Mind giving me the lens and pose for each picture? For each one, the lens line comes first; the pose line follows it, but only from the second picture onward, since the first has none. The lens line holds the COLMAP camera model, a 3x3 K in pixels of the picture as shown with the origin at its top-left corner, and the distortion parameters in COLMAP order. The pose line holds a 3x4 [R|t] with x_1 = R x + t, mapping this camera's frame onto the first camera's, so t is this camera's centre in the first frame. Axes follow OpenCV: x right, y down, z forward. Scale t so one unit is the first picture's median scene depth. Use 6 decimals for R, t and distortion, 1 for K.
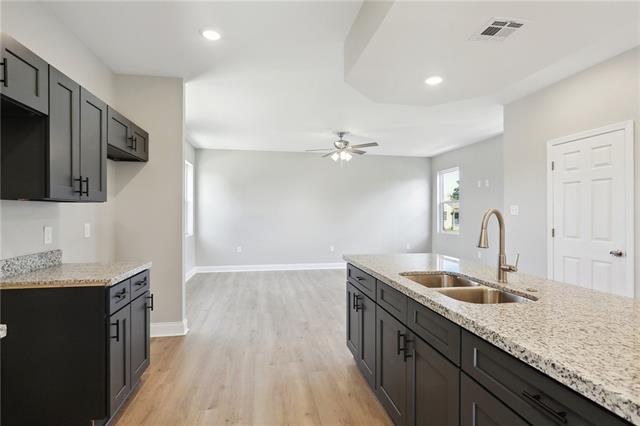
lens RADIAL K [[318.5, 0, 321.4], [0, 318.5, 211.5], [0, 0, 1]] dist [-0.004858, 0.000338]
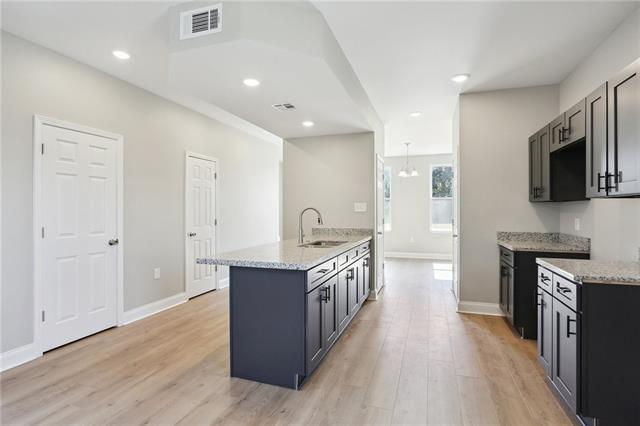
lens RADIAL K [[318.5, 0, 321.4], [0, 318.5, 211.5], [0, 0, 1]] dist [-0.004858, 0.000338]
pose [[-0.869254, -0.001995, 0.494361, -0.337940], [-0.004577, 0.999981, -0.004012, 0.015433], [-0.494344, -0.005750, -0.869247, 1.669994]]
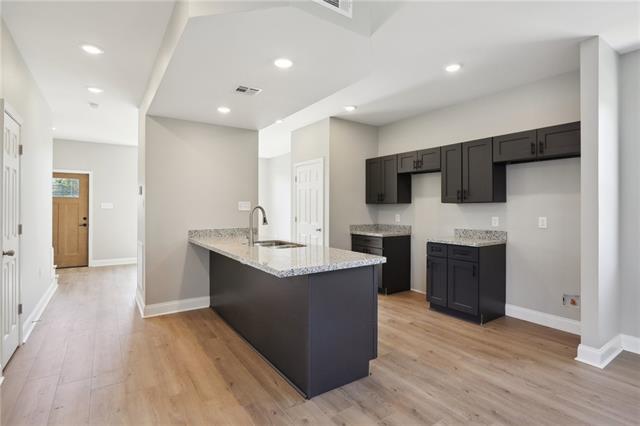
lens RADIAL K [[318.0, 0, 319.0], [0, 318.0, 207.5], [0, 0, 1]] dist [-0.005422, -0.000195]
pose [[-0.917730, -0.003286, -0.397191, 0.579838], [0.001481, 0.999931, -0.011696, 0.012655], [0.397202, -0.011322, -0.917662, 1.748432]]
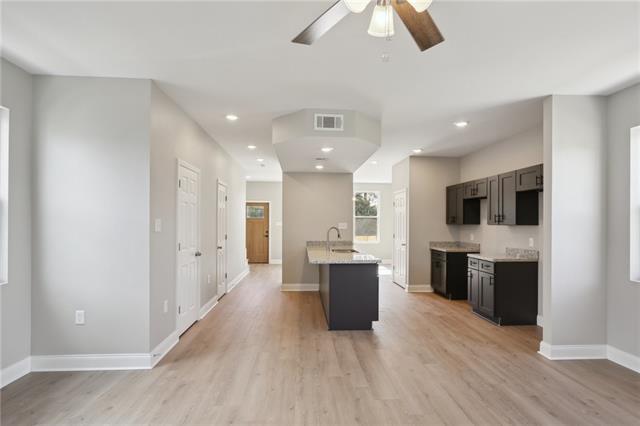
lens RADIAL K [[323.6, 0, 321.6], [0, 323.6, 223.8], [0, 0, 1]] dist [-0.000644, 0.000299]
pose [[-0.992494, -0.008599, 0.121993, 0.160336], [-0.009413, 0.999937, -0.006097, -0.011927], [-0.121933, -0.007200, -0.992512, 2.496154]]
